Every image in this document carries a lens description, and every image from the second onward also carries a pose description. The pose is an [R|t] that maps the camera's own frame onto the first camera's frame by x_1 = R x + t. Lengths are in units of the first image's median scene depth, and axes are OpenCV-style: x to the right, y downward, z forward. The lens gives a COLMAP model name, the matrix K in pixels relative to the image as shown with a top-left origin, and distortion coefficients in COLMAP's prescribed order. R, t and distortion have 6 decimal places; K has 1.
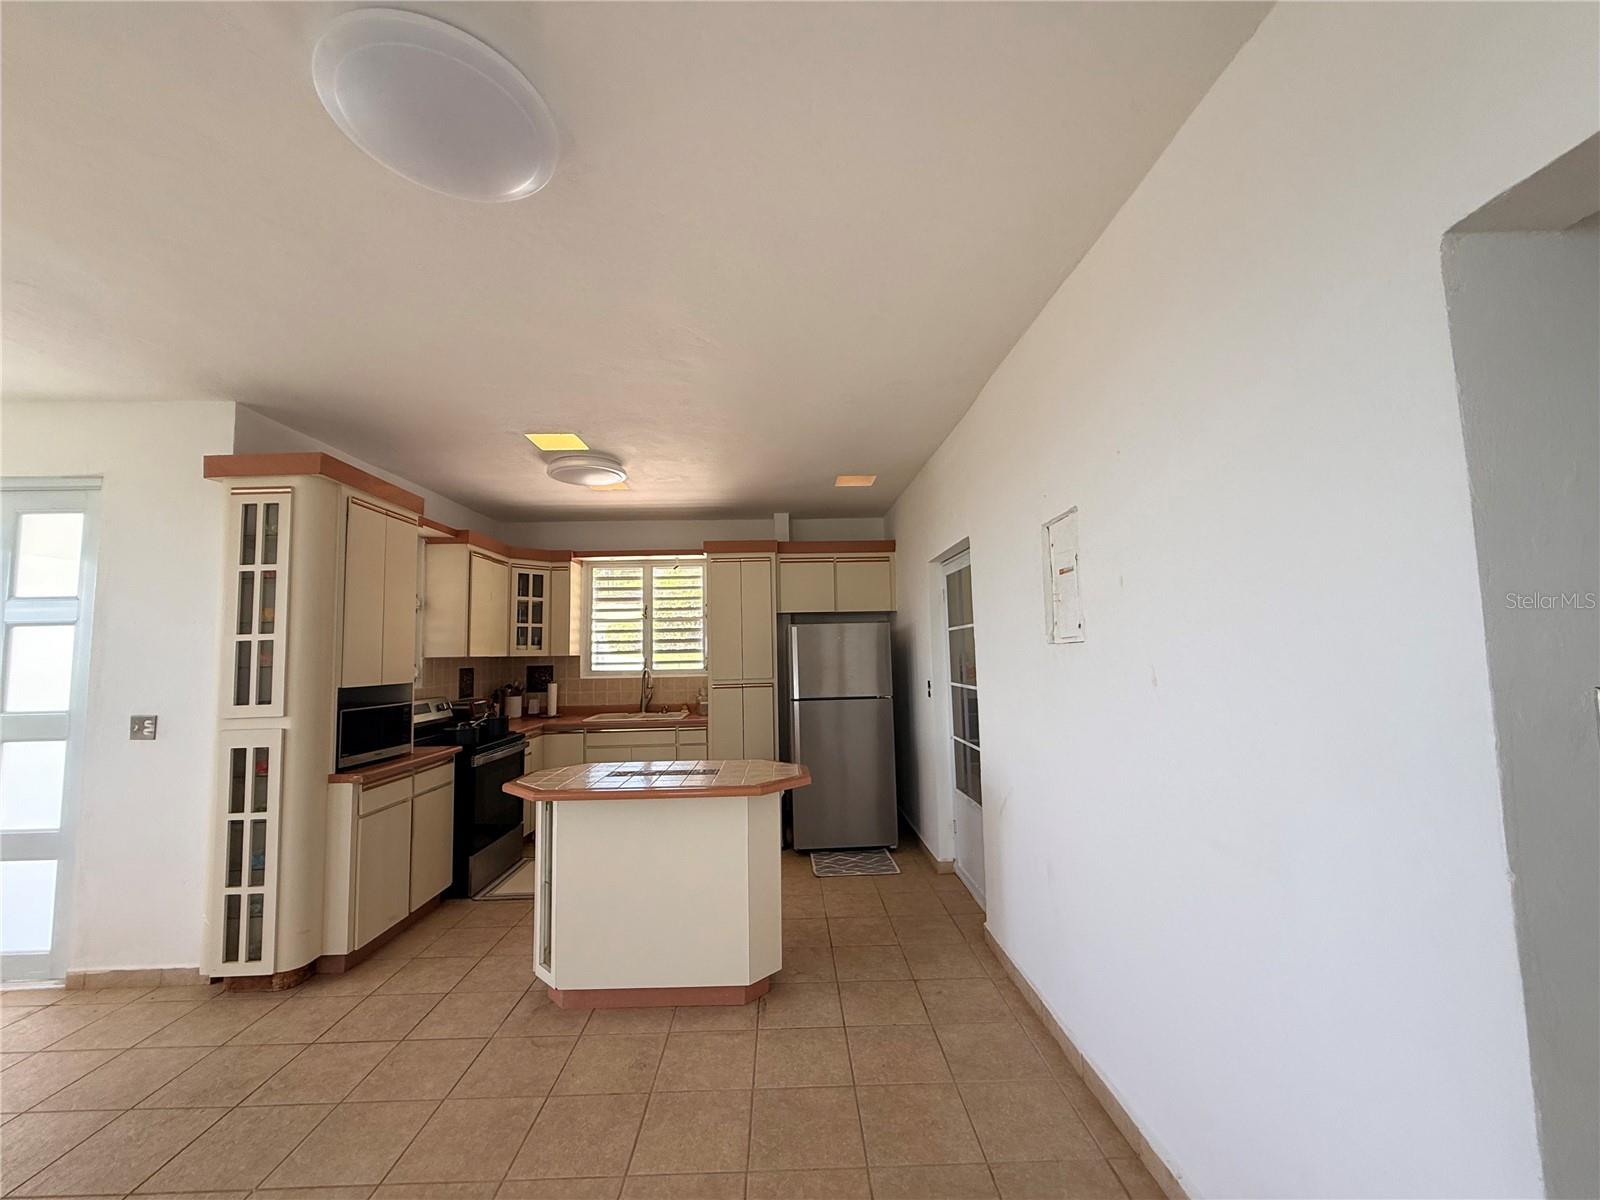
lens RADIAL K [[633.8, 0, 794.9], [0, 633.8, 599.9], [0, 0, 1]] dist [0.000531, -0.000449]
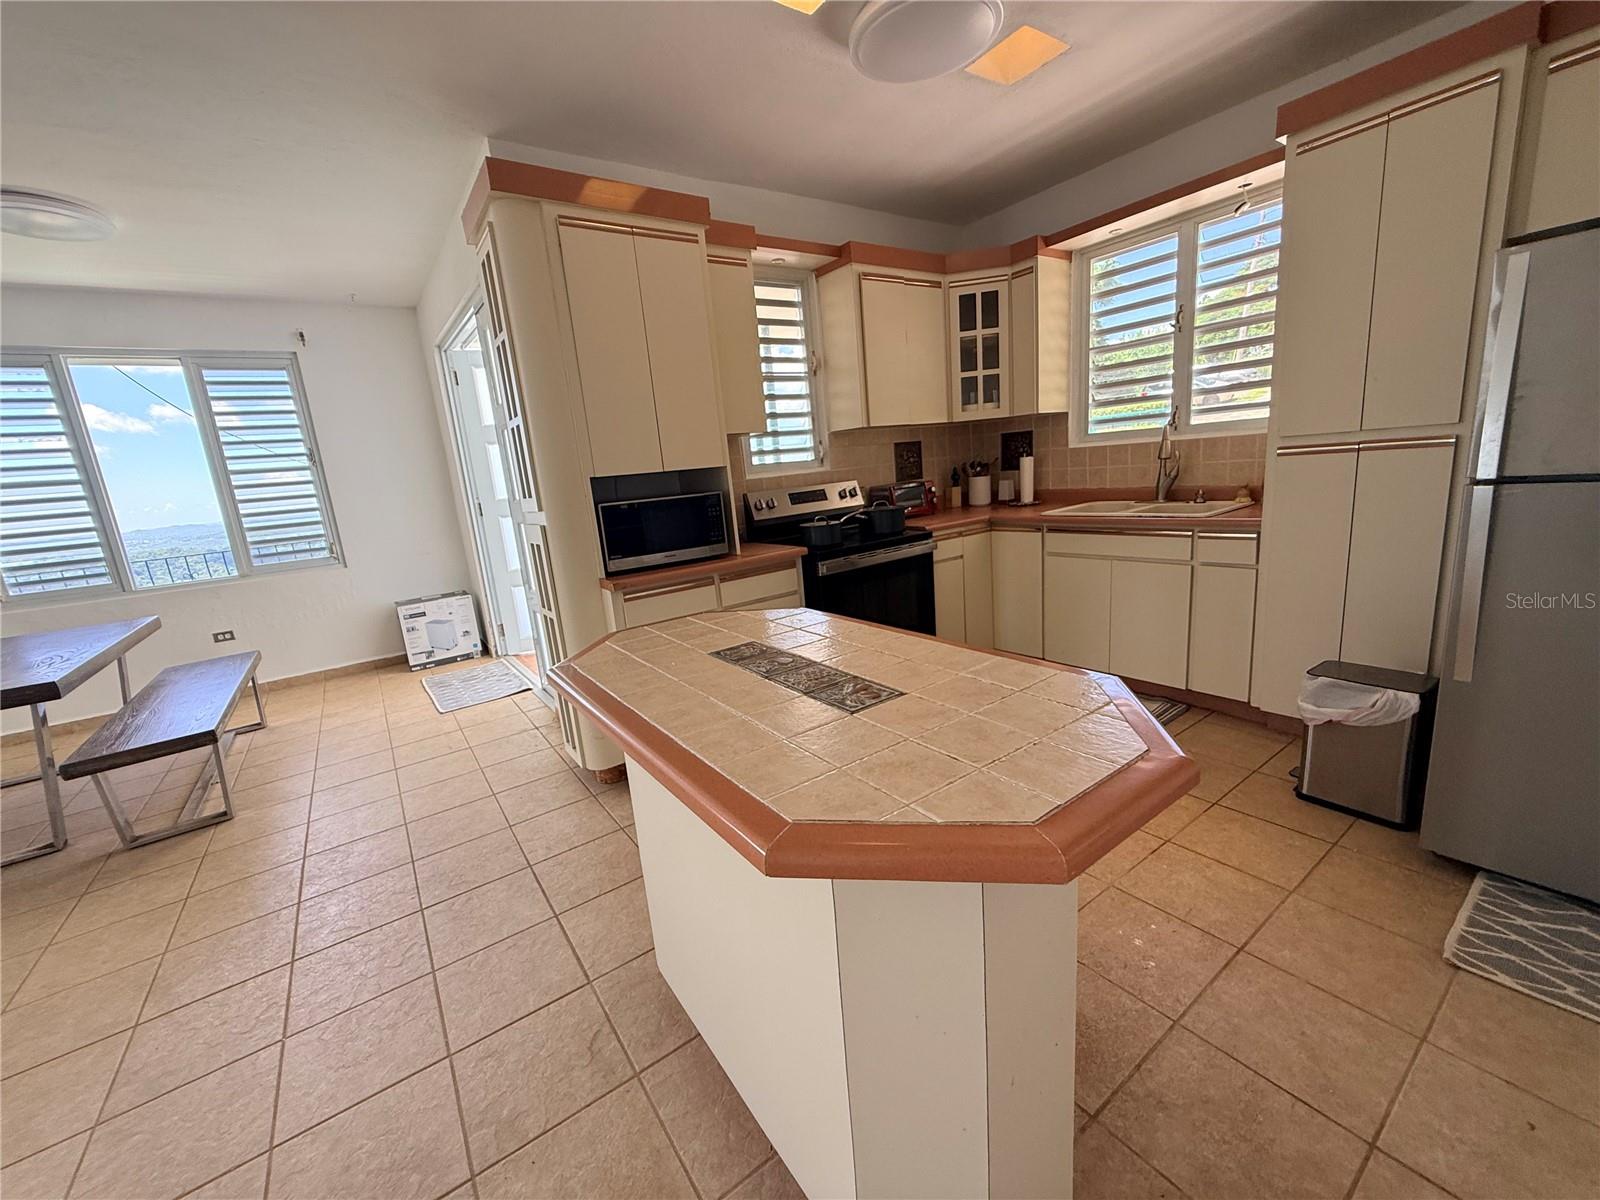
lens RADIAL K [[633.8, 0, 794.9], [0, 633.8, 599.9], [0, 0, 1]] dist [0.000531, -0.000449]
pose [[0.558761, 0.146398, -0.816305, 0.068854], [0.146304, 0.951458, 0.270782, 0.057649], [0.816322, -0.270731, 0.510219, 0.409921]]
